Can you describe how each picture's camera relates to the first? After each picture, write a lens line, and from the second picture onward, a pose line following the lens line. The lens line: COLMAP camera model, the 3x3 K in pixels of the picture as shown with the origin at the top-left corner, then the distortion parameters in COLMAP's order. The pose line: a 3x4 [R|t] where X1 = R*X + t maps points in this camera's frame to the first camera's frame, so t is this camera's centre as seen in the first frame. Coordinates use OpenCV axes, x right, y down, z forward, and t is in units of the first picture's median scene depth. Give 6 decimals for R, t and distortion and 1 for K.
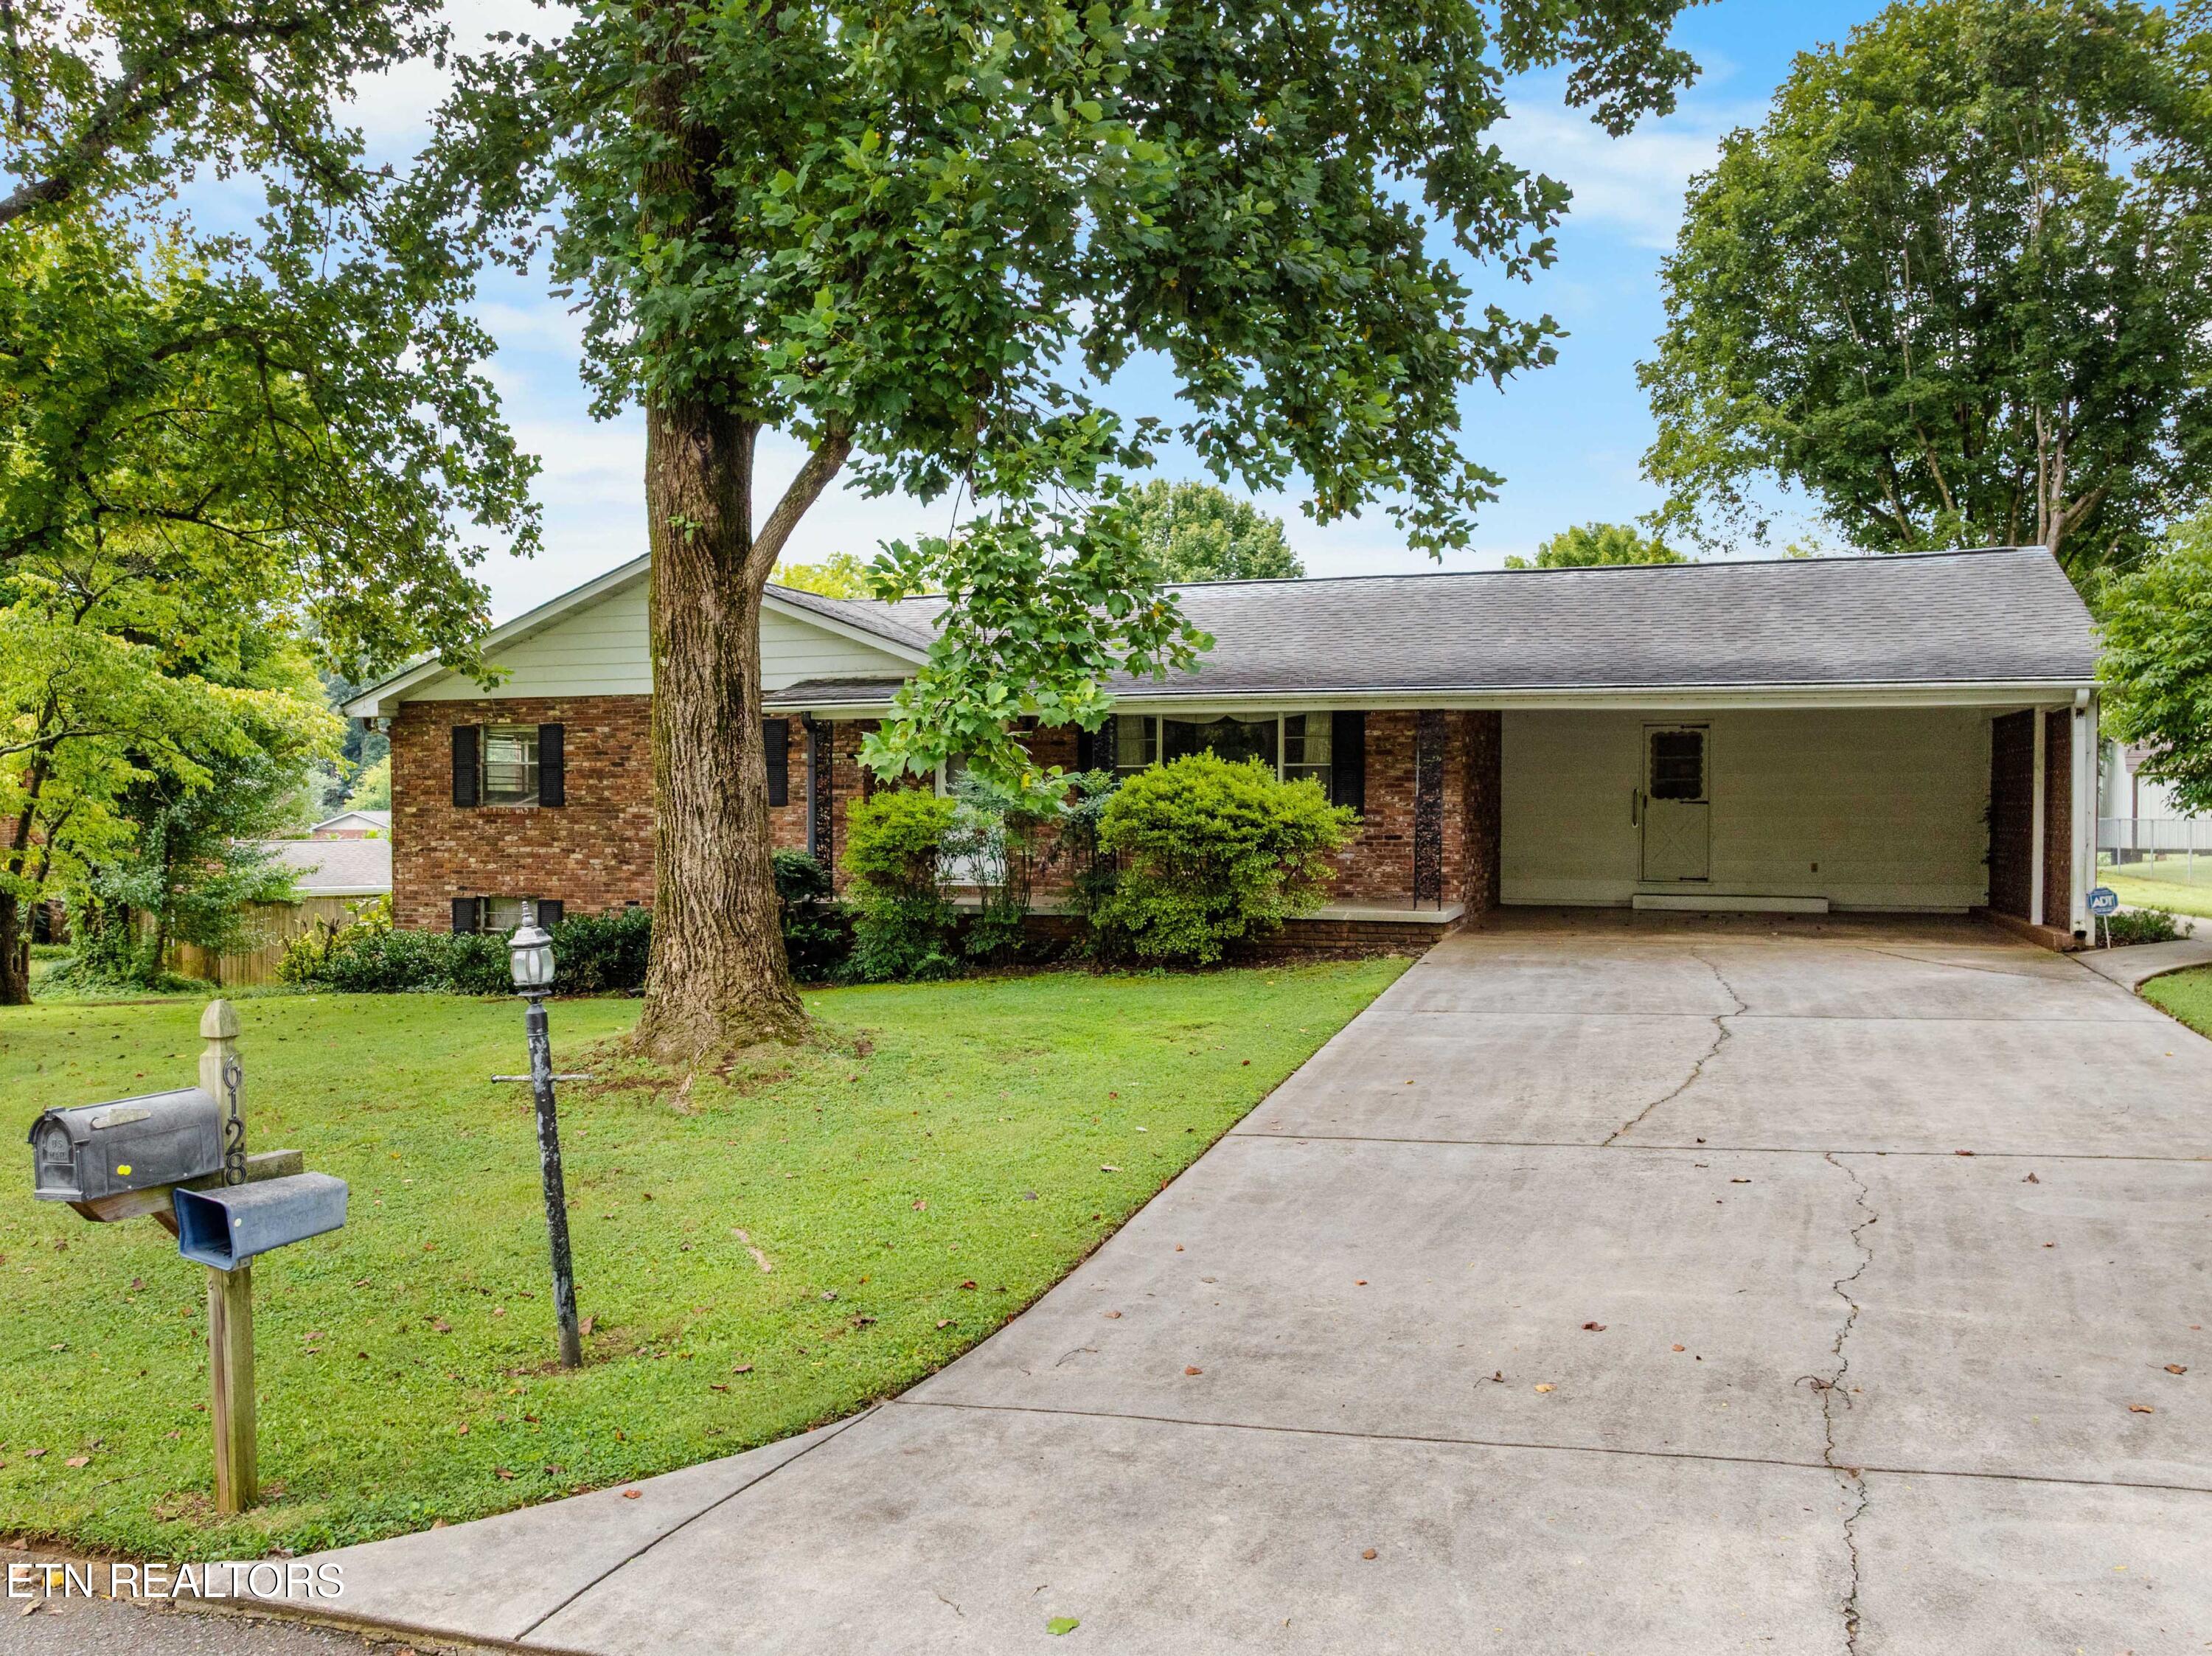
lens RADIAL K [[1562.6, 0, 1092.8], [0, 1562.6, 860.7], [0, 0, 1]] dist [-0.039563, 0.013920]
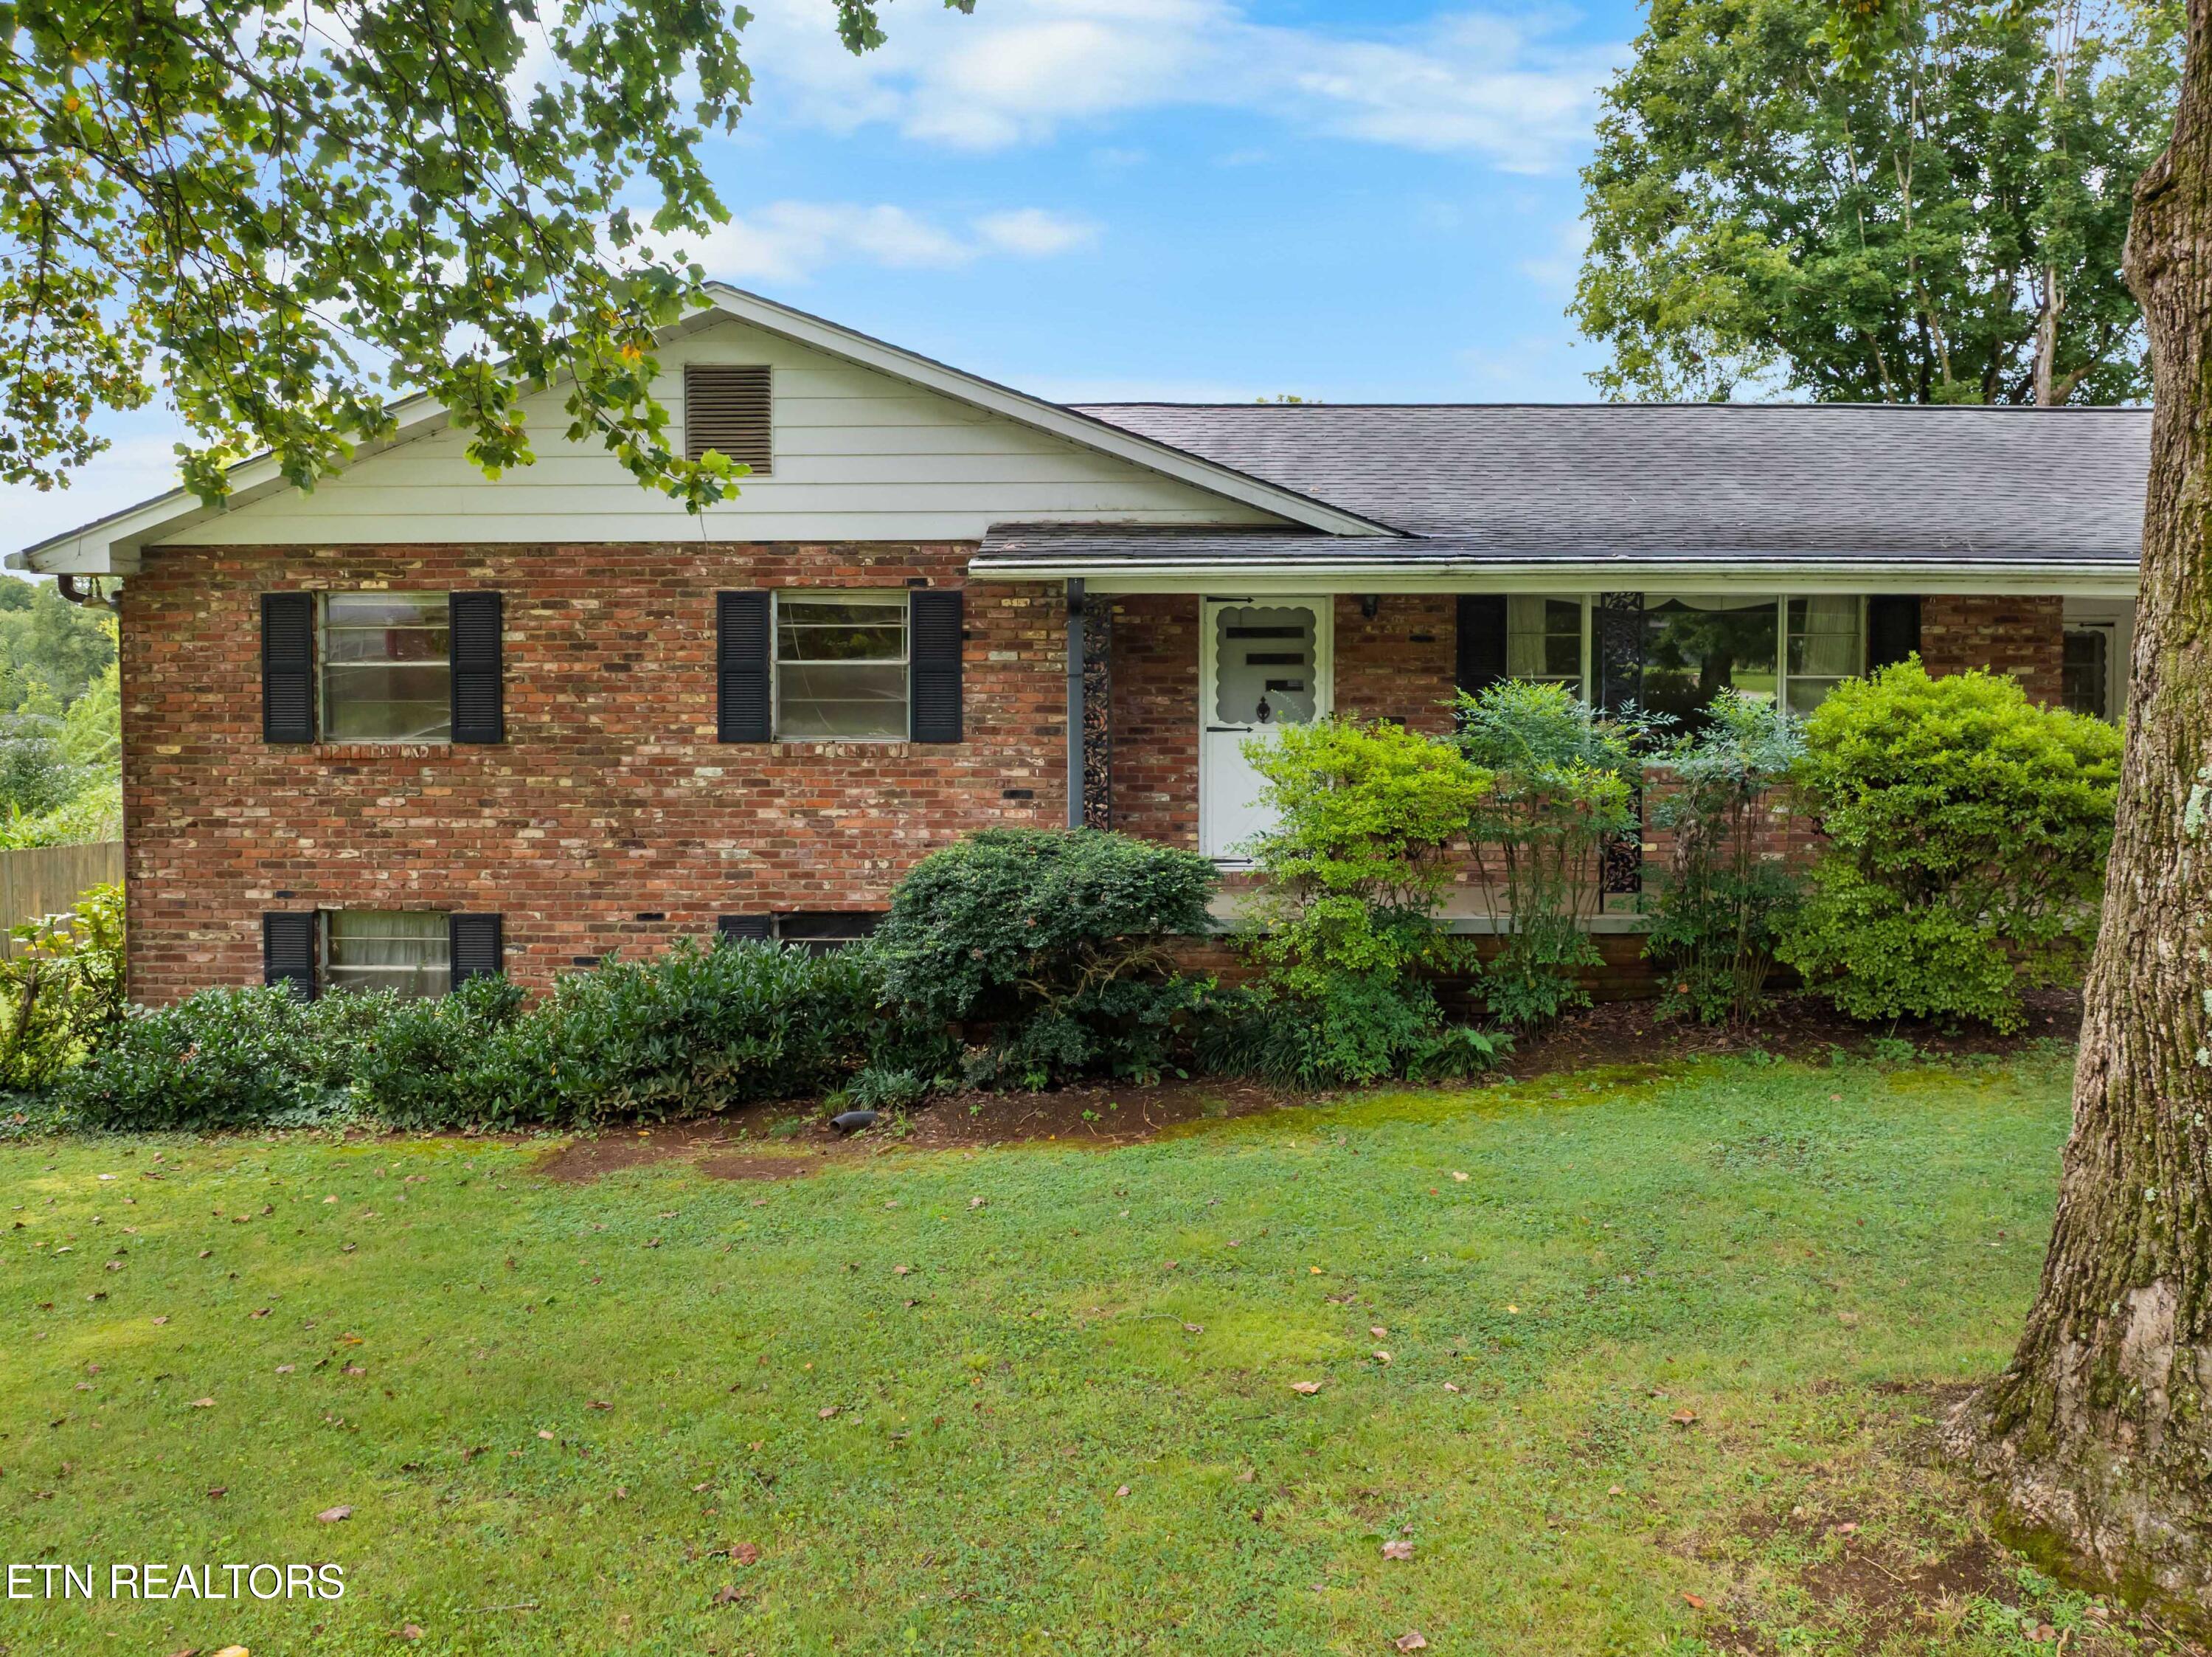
lens RADIAL K [[1562.8, 0, 972.0], [0, 1562.8, 761.8], [0, 0, 1]] dist [-0.039563, 0.013920]
pose [[0.957831, -0.013272, 0.287026, -0.400165], [0.010010, 0.999868, 0.012829, -0.039761], [-0.287158, -0.009415, 0.957837, 0.503080]]
